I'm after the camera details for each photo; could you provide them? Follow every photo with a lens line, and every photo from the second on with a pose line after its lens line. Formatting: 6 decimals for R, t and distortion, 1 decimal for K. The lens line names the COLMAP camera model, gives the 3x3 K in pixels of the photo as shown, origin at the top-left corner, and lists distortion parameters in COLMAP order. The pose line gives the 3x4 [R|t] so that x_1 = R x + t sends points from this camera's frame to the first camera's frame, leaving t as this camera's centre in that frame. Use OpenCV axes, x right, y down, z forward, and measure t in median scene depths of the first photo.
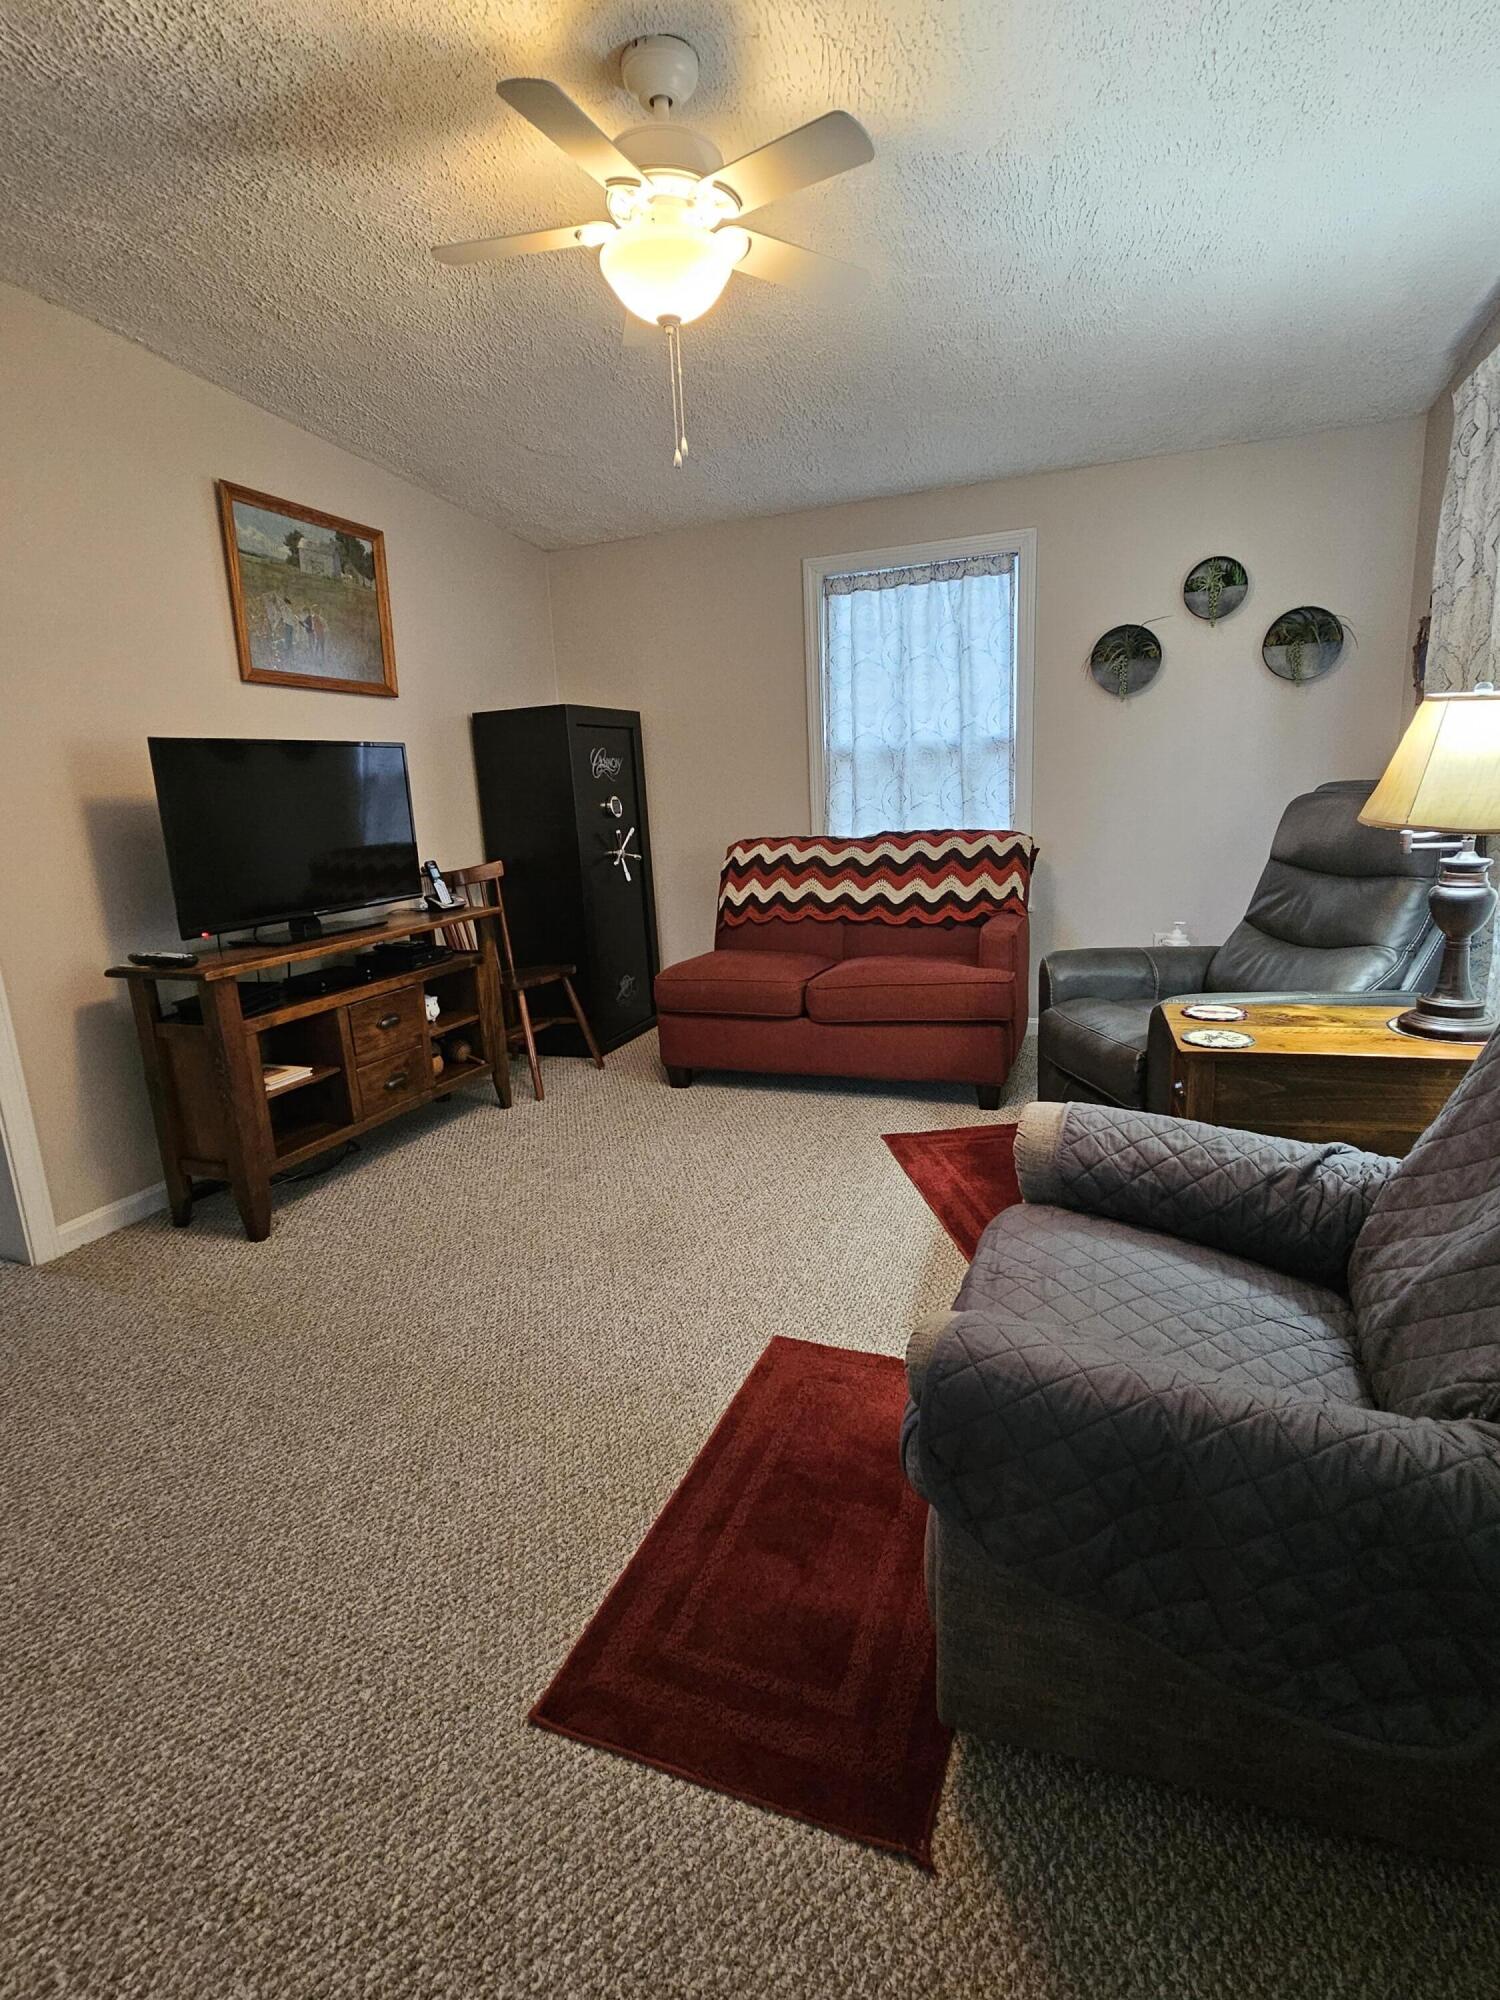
lens RADIAL K [[971.3, 0, 755.4], [0, 971.3, 991.4], [0, 0, 1]] dist [-0.003197, 0.003465]
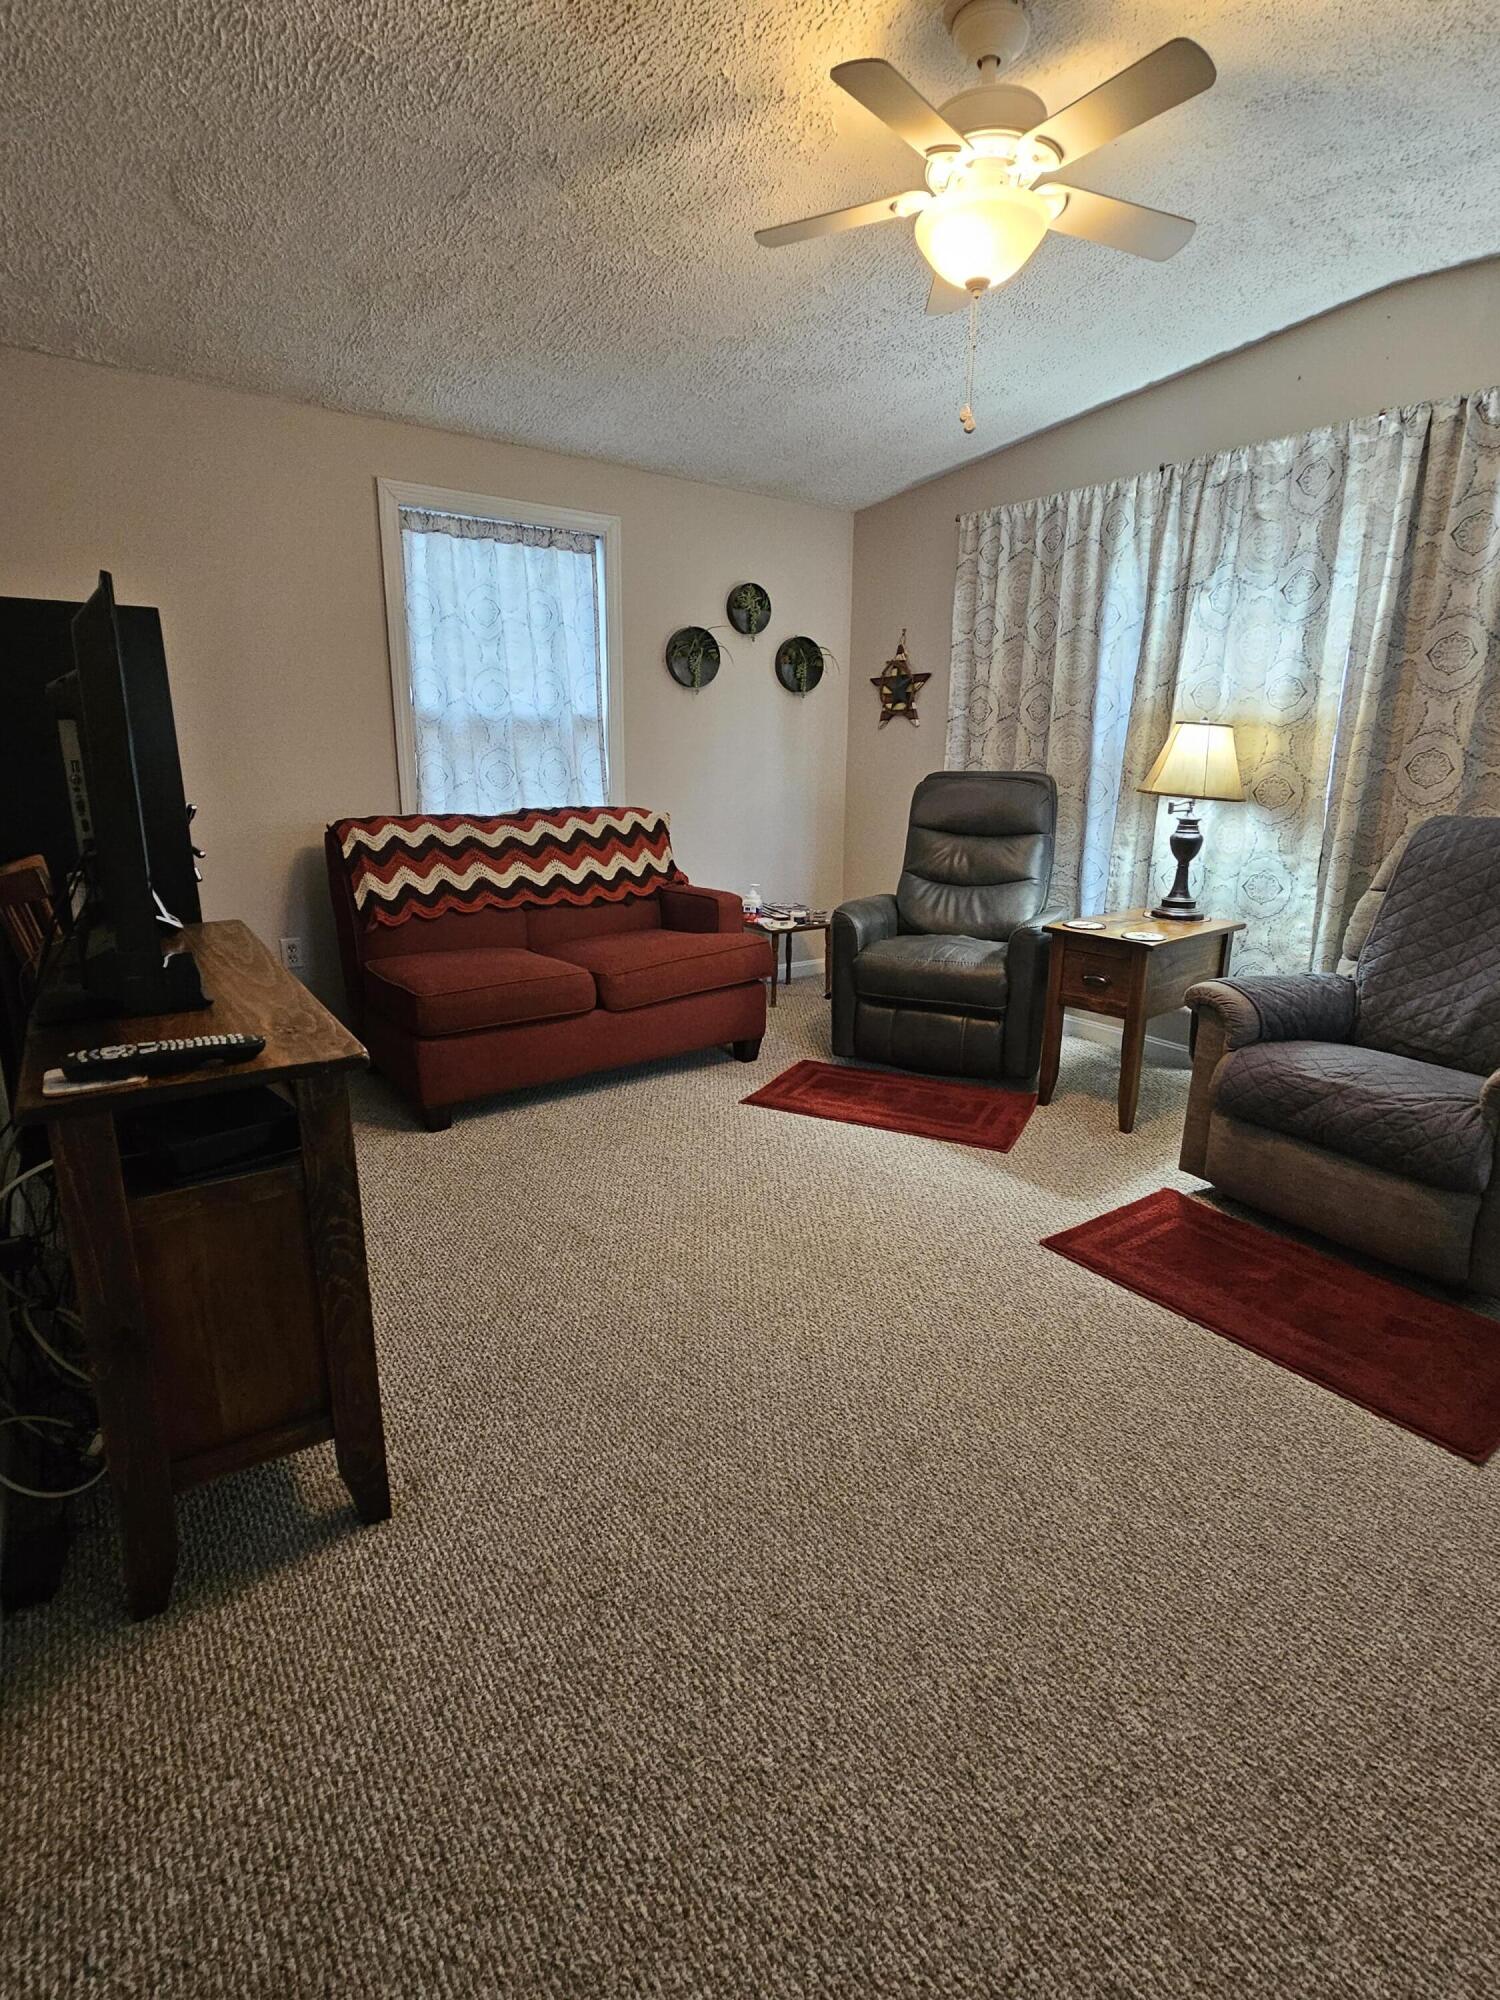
lens RADIAL K [[966.3, 0, 760.1], [0, 966.3, 988.6], [0, 0, 1]] dist [0.000880, 0.000244]
pose [[0.538067, -0.148881, 0.829649, -0.688007], [0.144102, 0.986035, 0.083487, -0.051514], [-0.830493, 0.074632, 0.552007, 0.409505]]
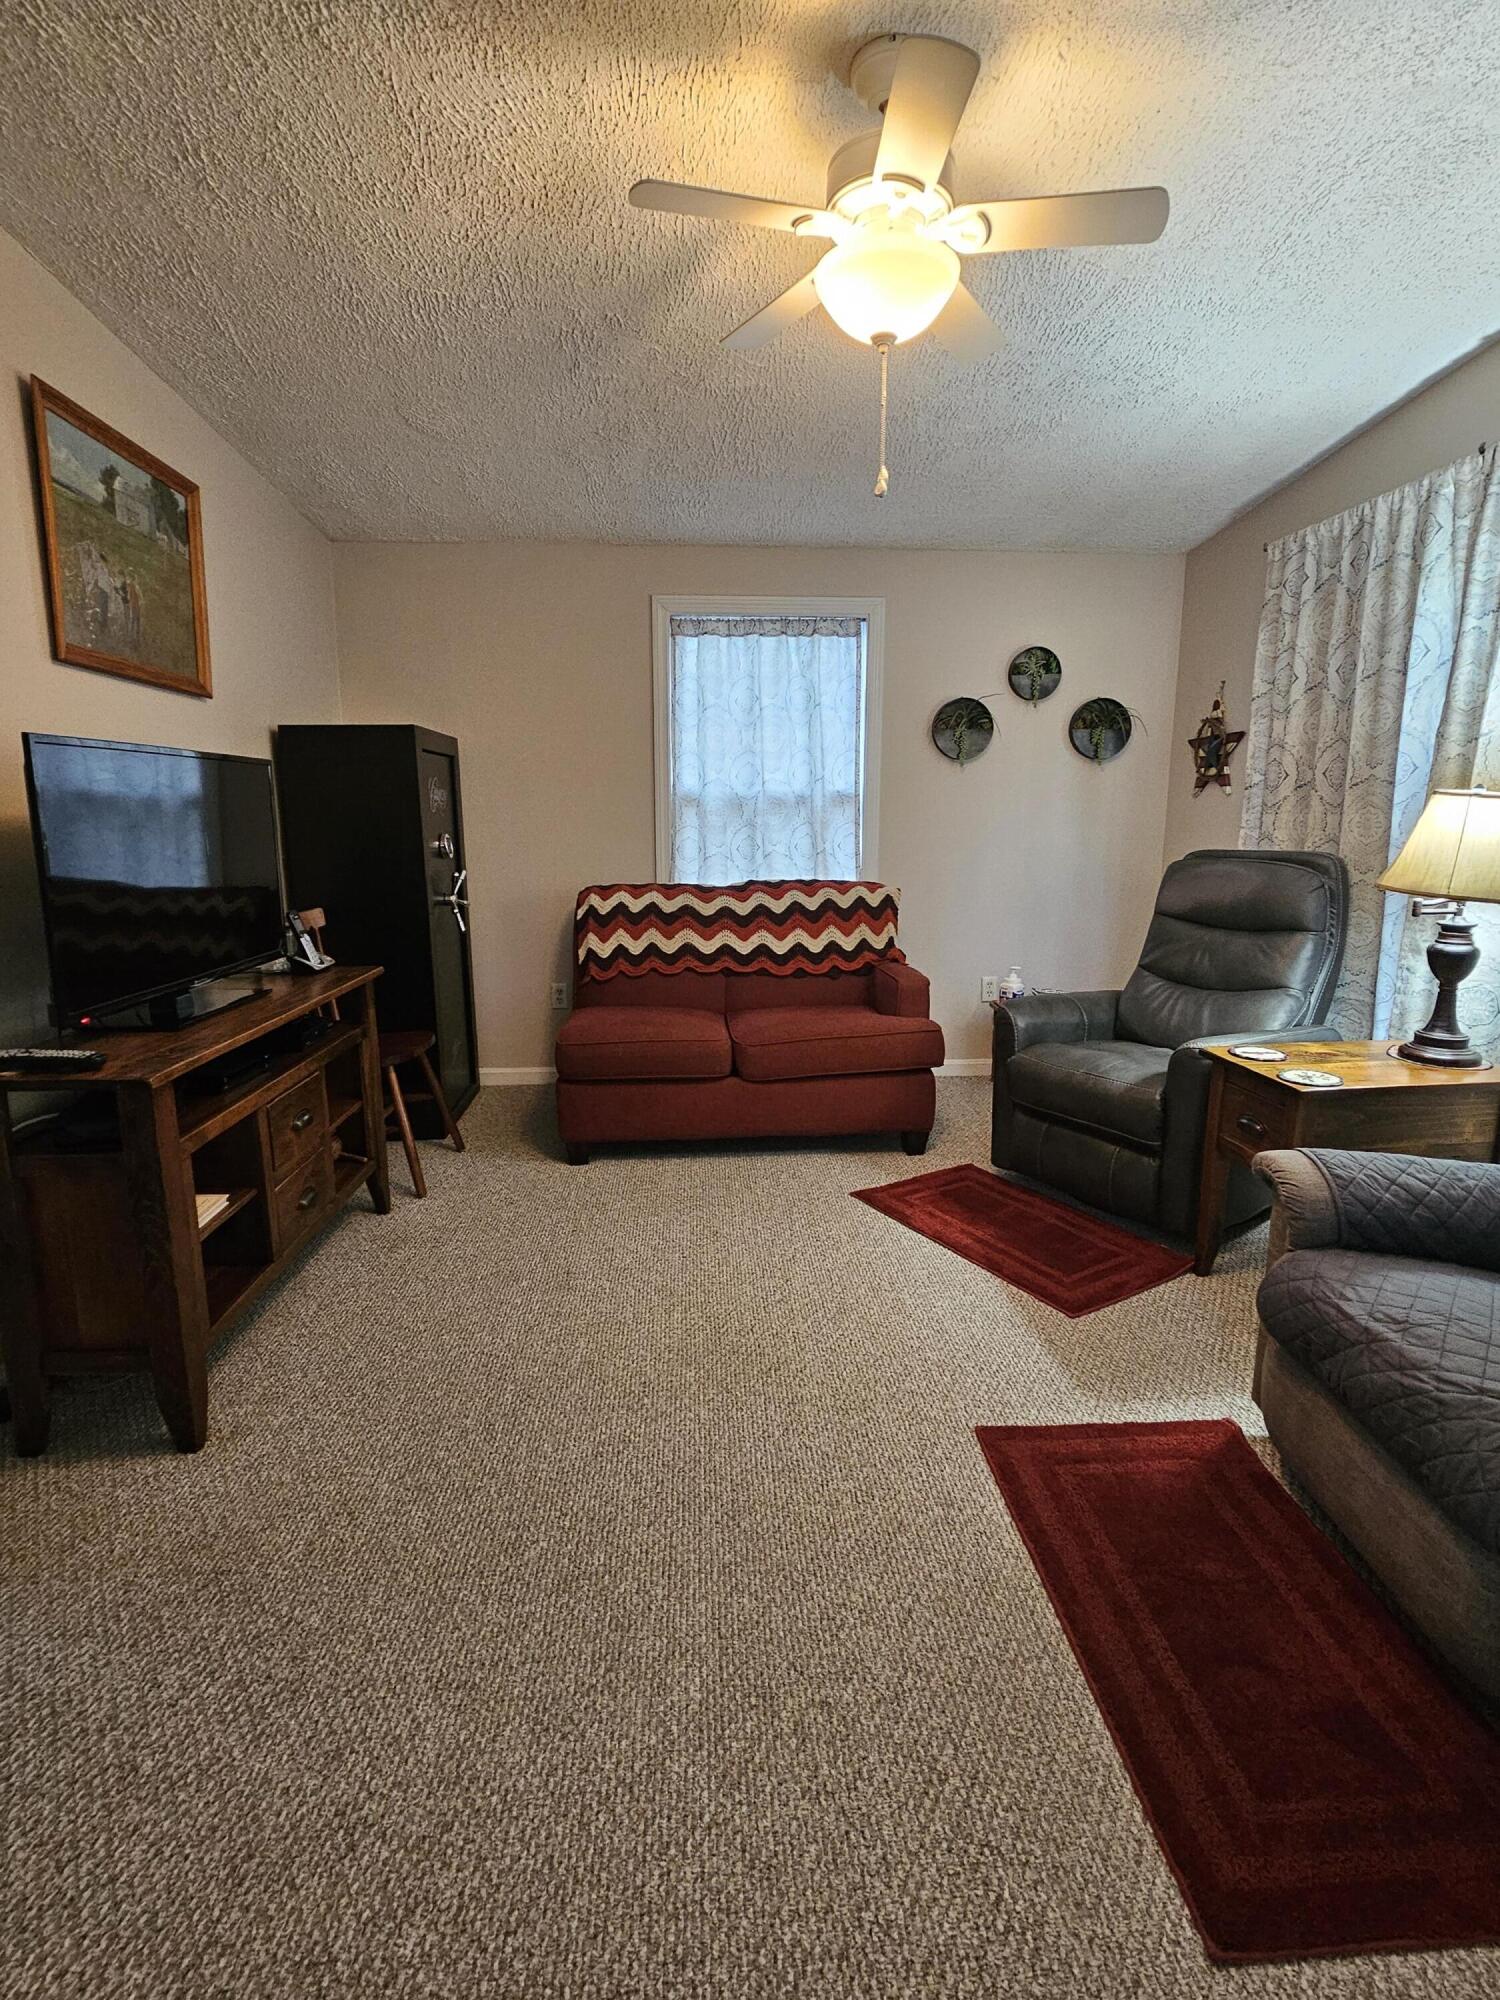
lens RADIAL K [[971.3, 0, 755.4], [0, 971.3, 991.4], [0, 0, 1]] dist [-0.003197, 0.003465]
pose [[0.905465, -0.031063, 0.423282, -0.363405], [0.047547, 0.998464, -0.028437, -0.031420], [-0.421748, 0.045874, 0.905552, 0.145884]]
